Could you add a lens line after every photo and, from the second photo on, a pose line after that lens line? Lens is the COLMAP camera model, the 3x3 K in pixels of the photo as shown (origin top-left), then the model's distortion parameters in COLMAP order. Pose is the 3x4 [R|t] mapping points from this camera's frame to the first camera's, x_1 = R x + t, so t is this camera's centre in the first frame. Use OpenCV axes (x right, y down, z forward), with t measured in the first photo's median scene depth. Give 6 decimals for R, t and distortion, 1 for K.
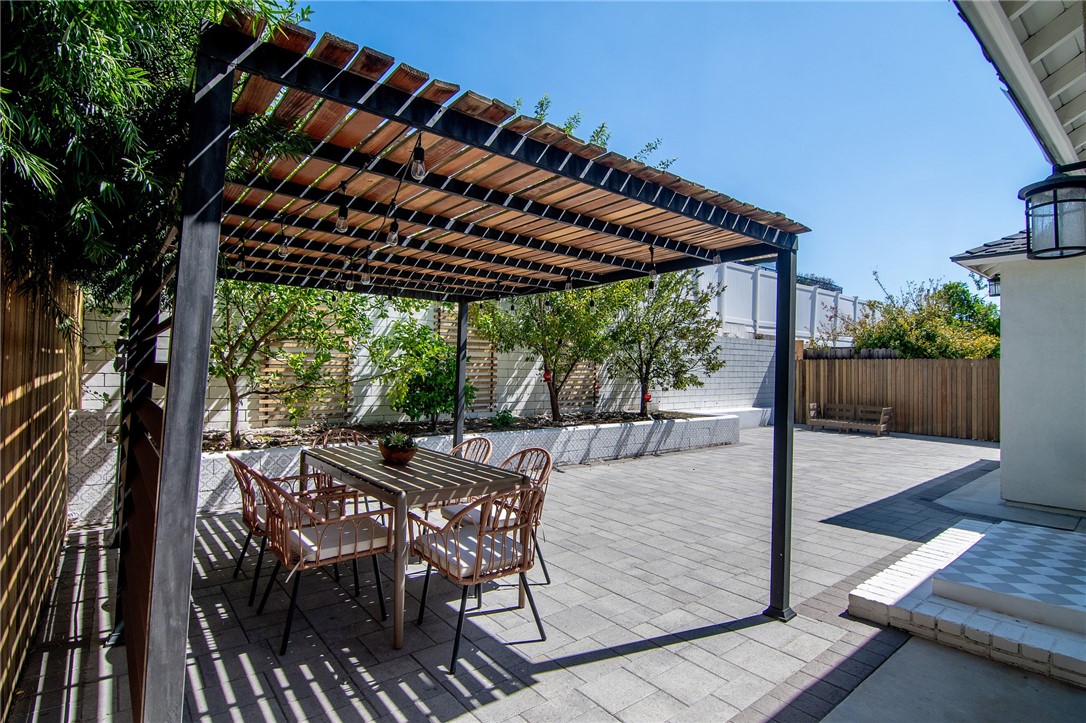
lens RADIAL K [[529.3, 0, 535.6], [0, 529.3, 365.1], [0, 0, 1]] dist [-0.011295, -0.005040]
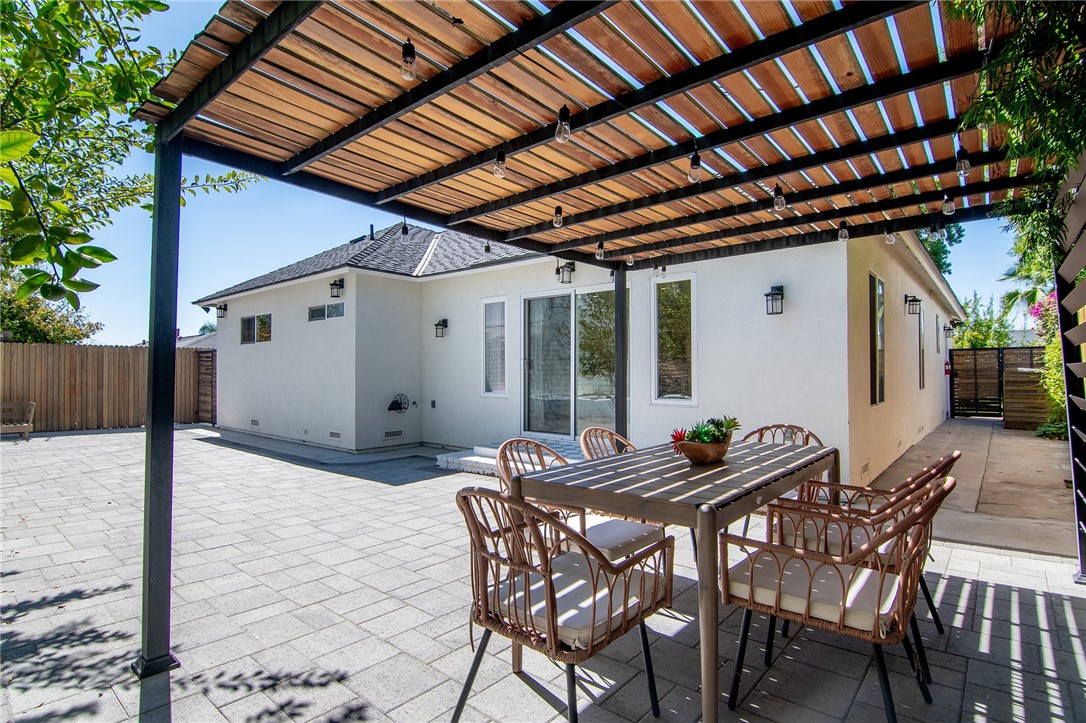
lens RADIAL K [[529.3, 0, 537.3], [0, 529.3, 362.5], [0, 0, 1]] dist [-0.011295, -0.005040]
pose [[-0.165140, 0.003578, 0.986264, -0.250248], [-0.010954, 0.999925, -0.005462, 0.015556], [-0.986209, -0.011705, -0.165089, 0.364420]]
